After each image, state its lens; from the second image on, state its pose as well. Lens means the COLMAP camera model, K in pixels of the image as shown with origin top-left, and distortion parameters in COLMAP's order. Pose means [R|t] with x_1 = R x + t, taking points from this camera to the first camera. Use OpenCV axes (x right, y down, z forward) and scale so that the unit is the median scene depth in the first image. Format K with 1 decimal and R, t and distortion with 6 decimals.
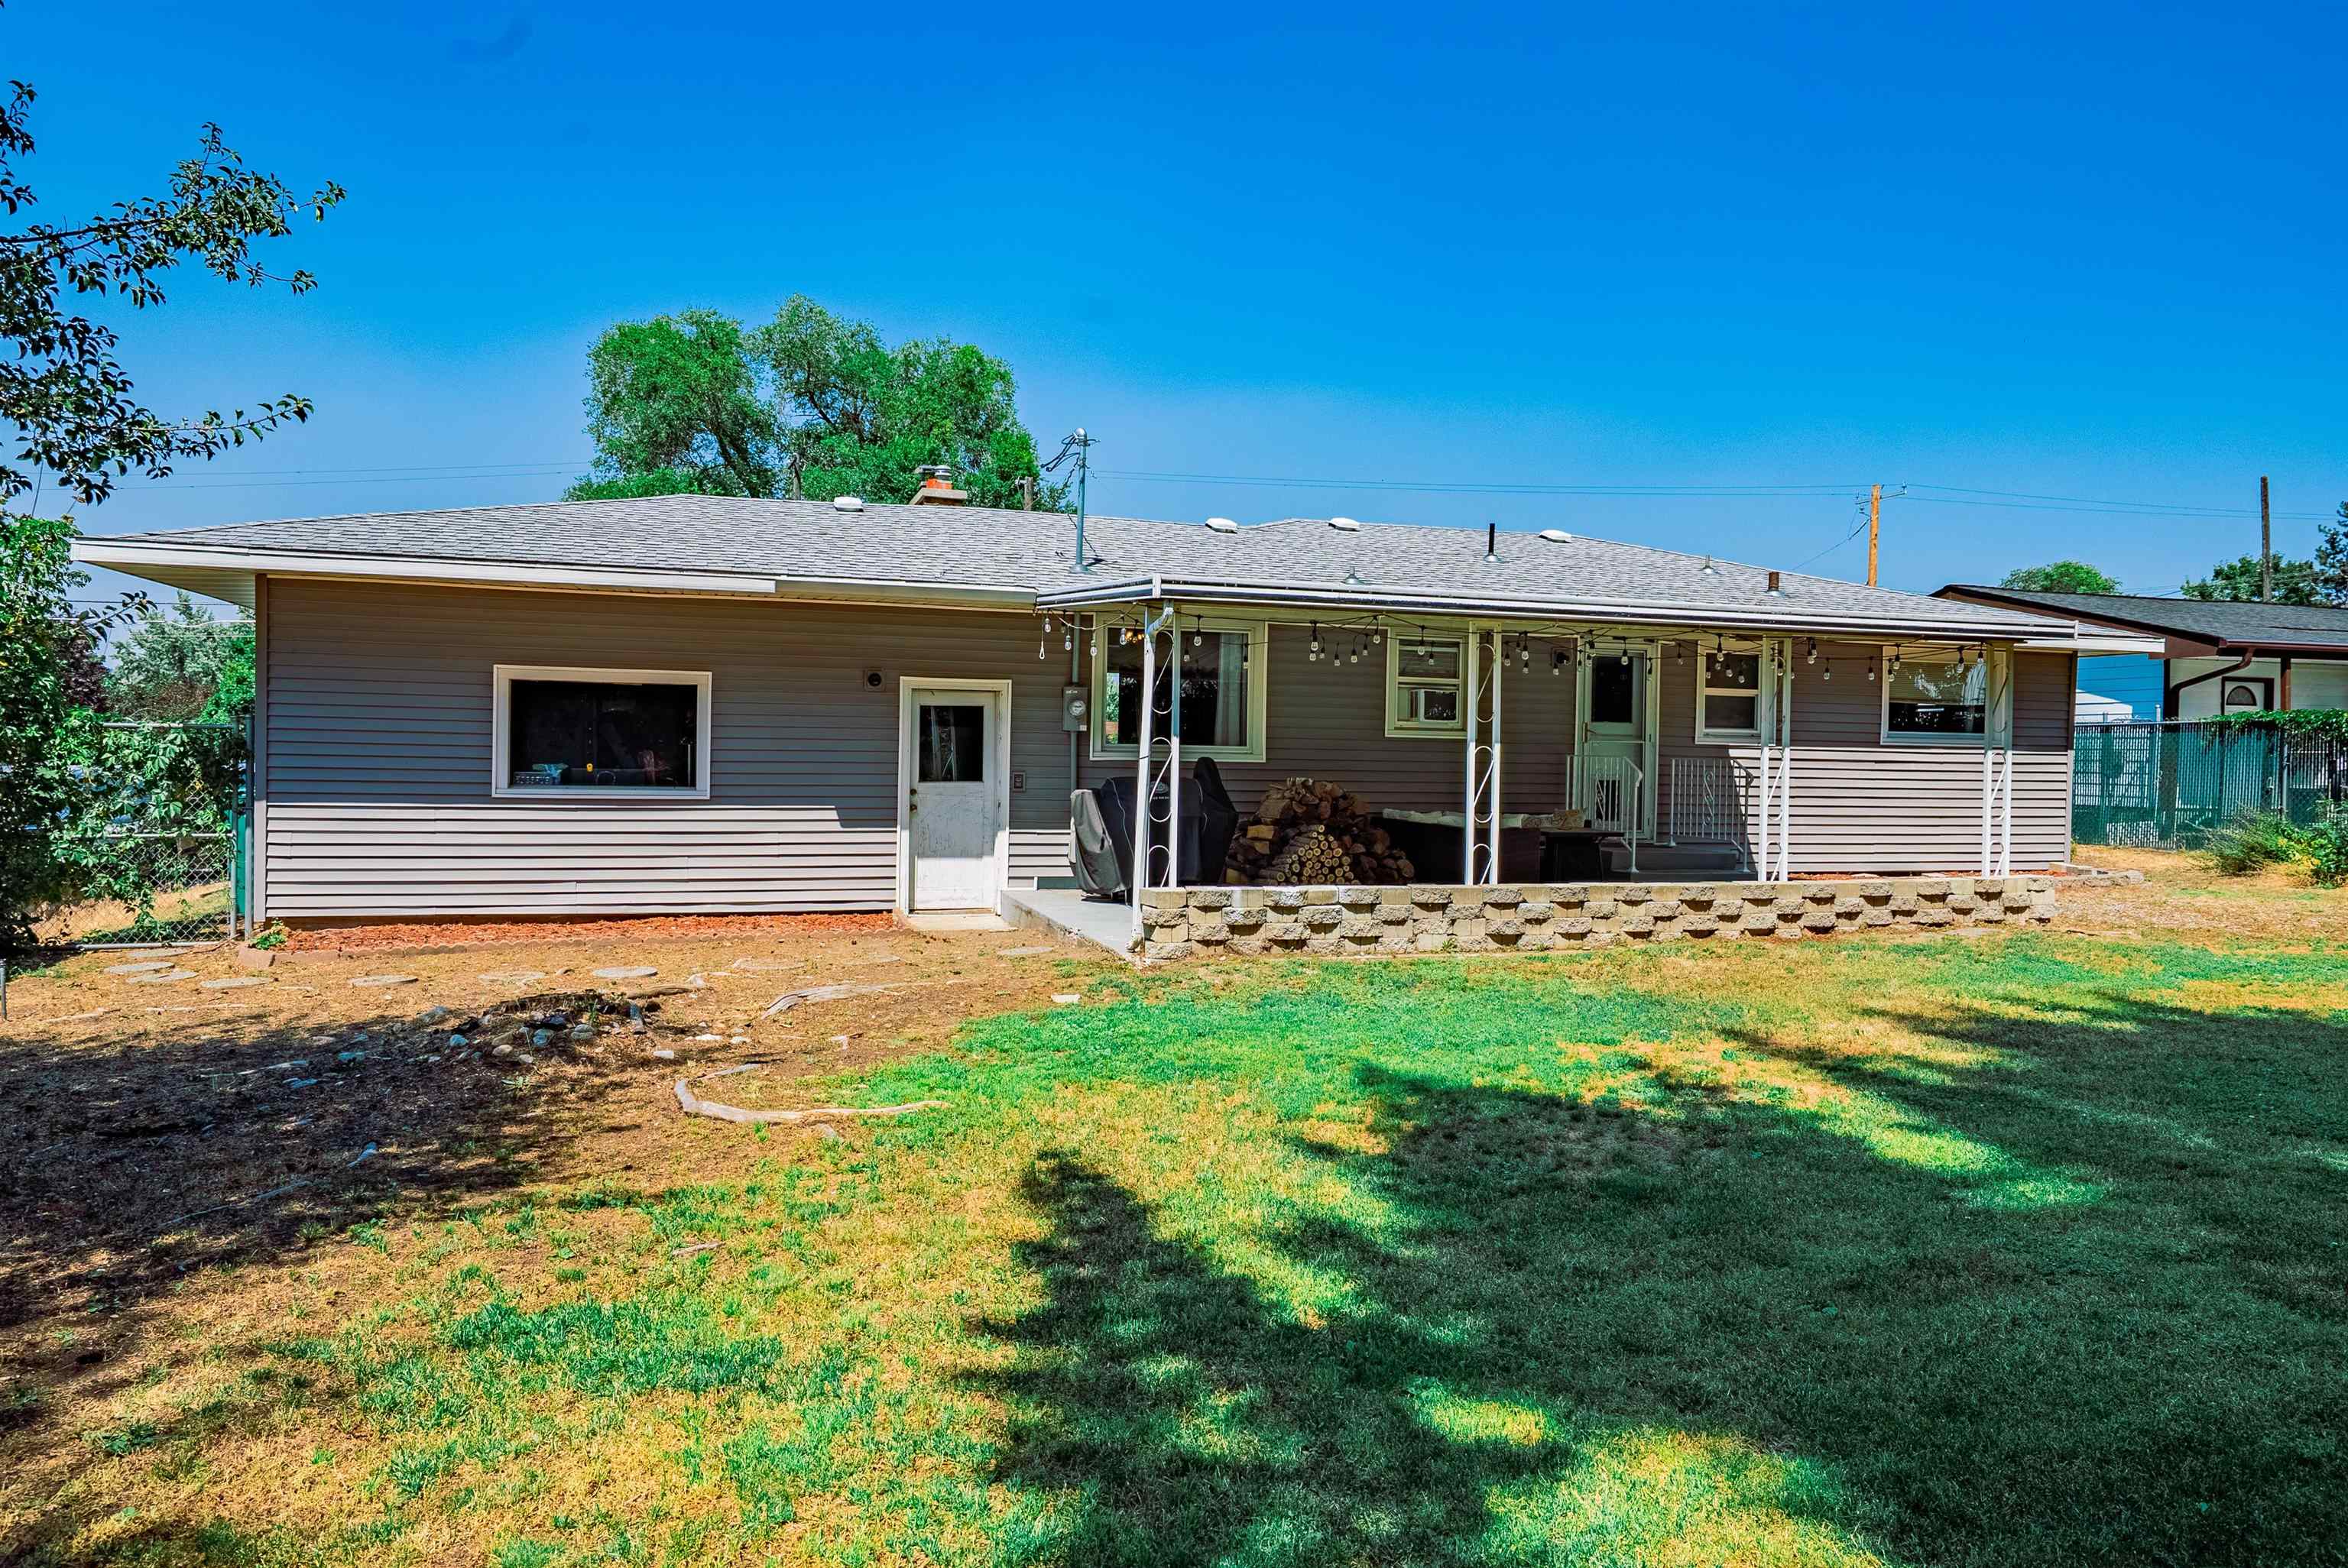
lens RADIAL K [[1475.7, 0, 1174.0], [0, 1475.7, 784.0], [0, 0, 1]] dist [0.043562, -0.000051]
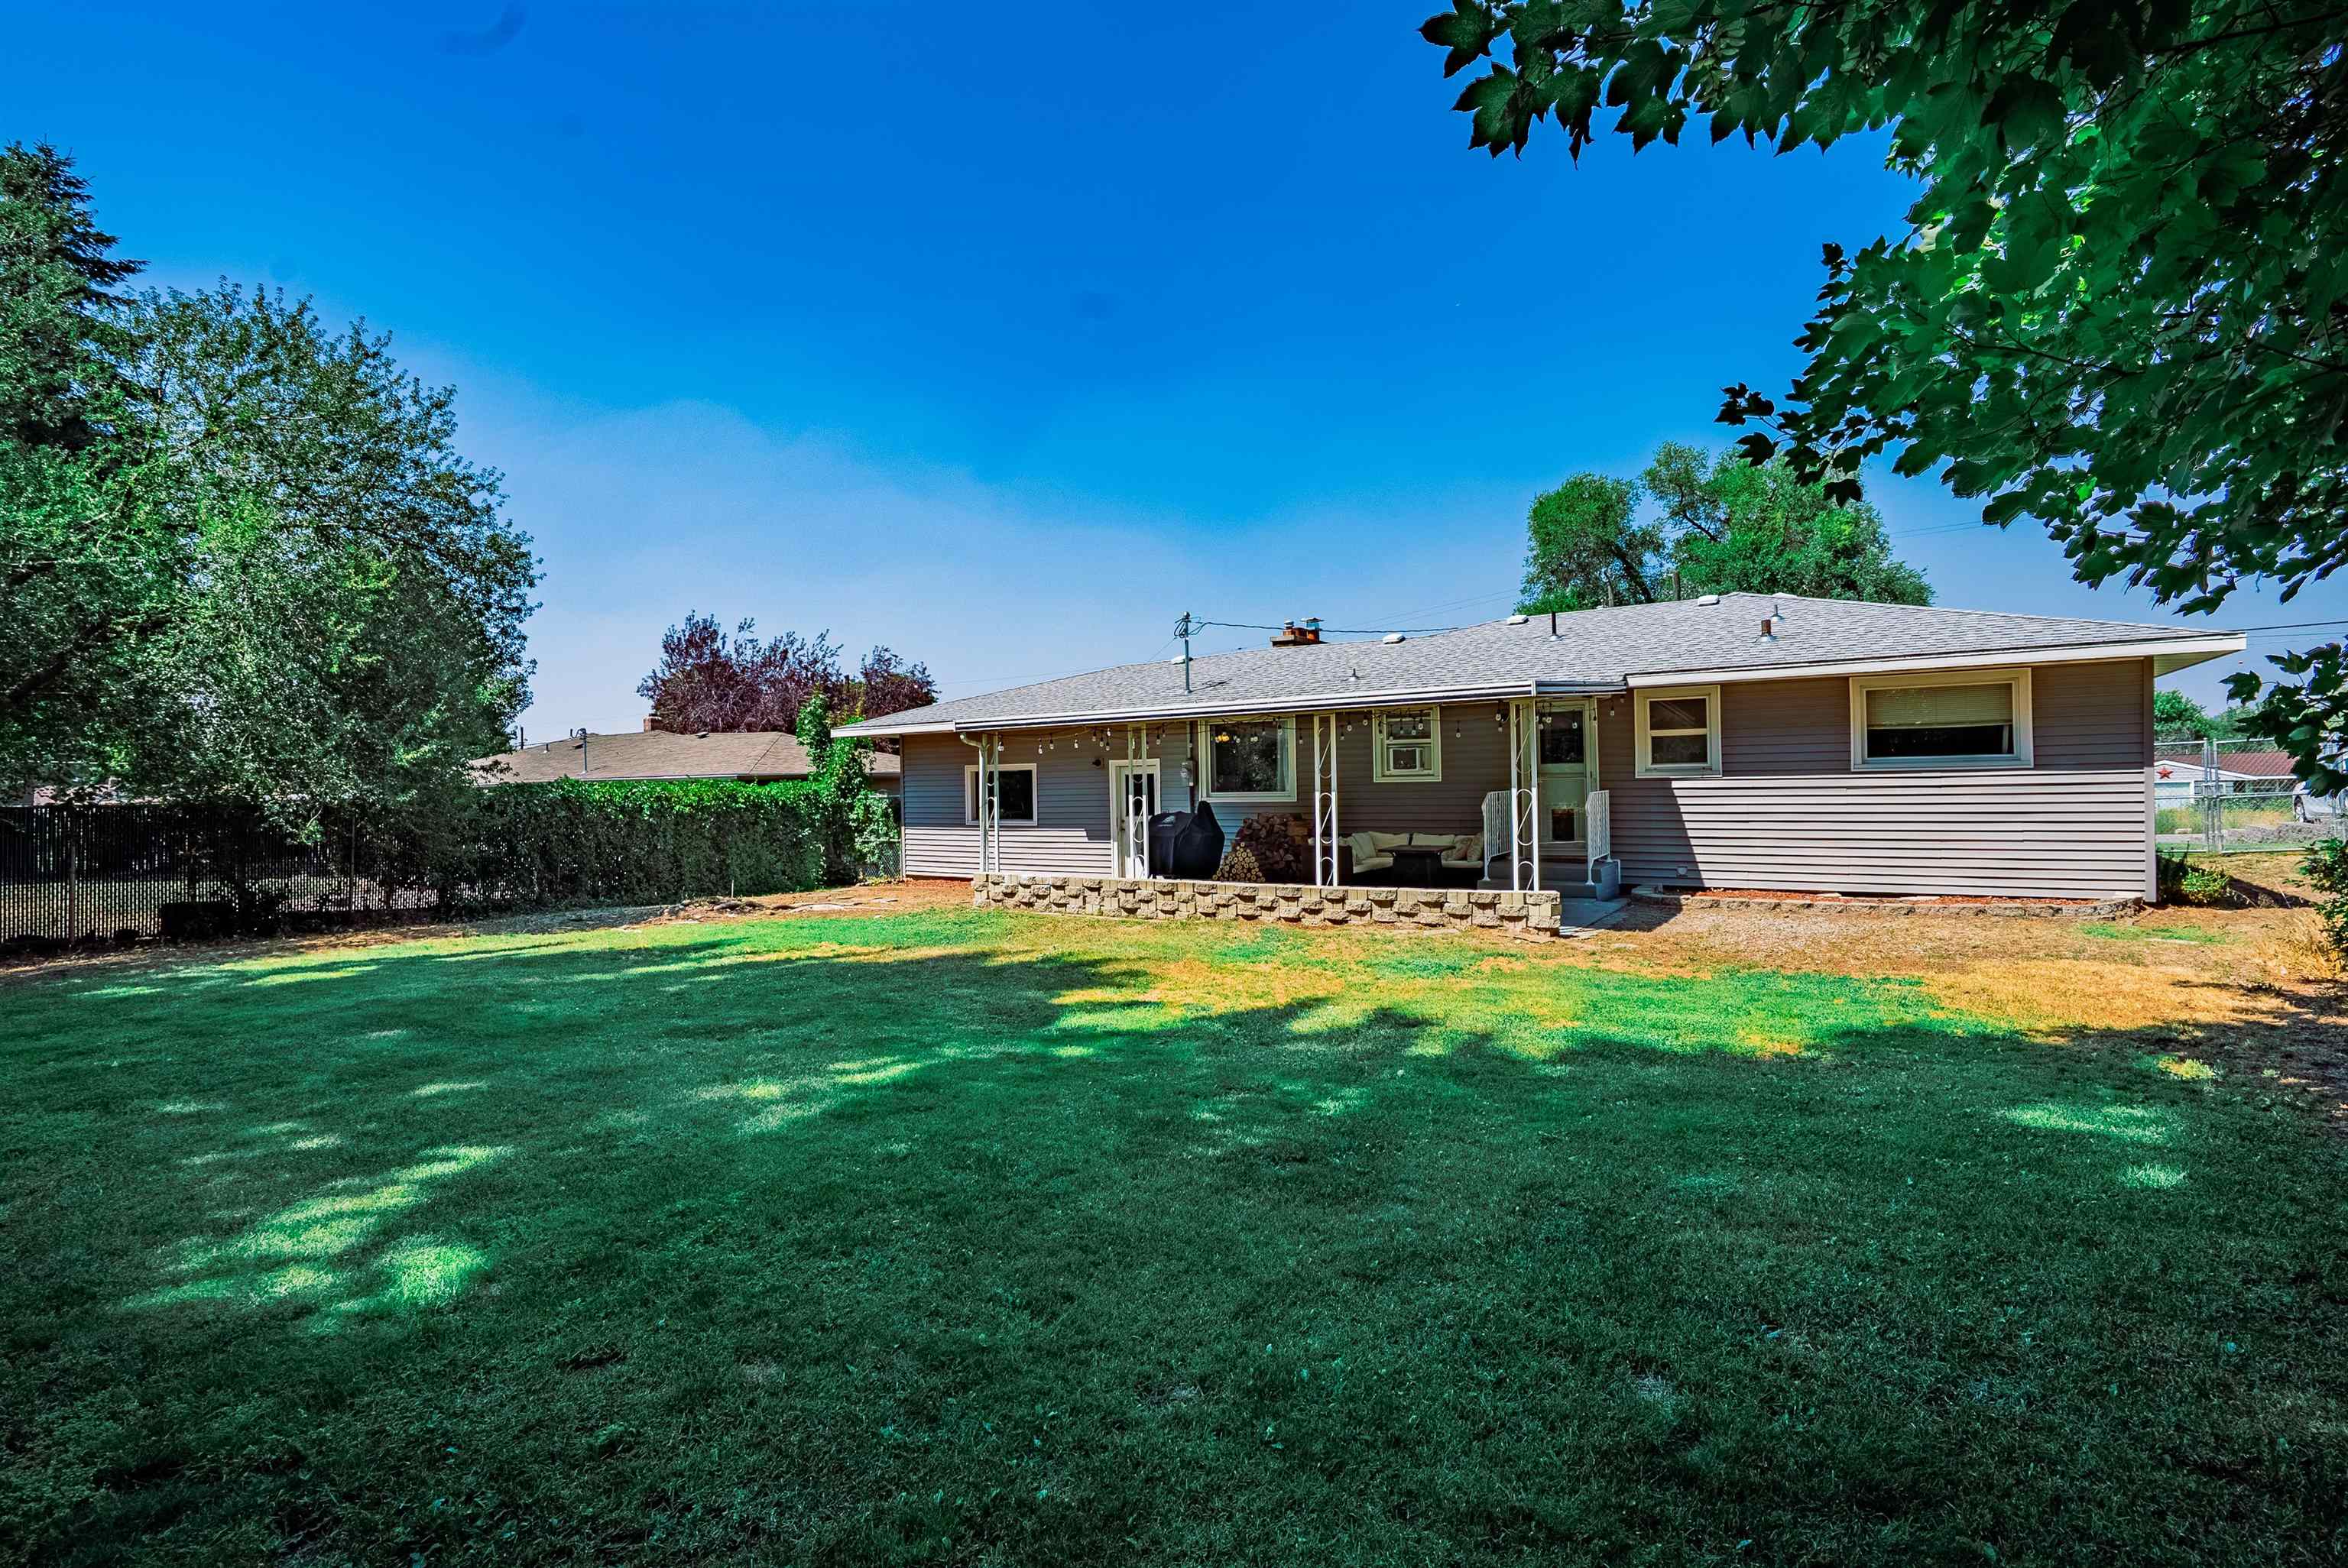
lens RADIAL K [[1116.3, 0, 1183.6], [0, 1116.3, 775.7], [0, 0, 1]] dist [-0.060893, 0.024098]
pose [[0.610350, -0.034220, -0.791392, 0.997509], [0.011492, 0.999344, -0.034349, -0.003406], [0.792048, 0.011870, 0.610343, 0.213594]]
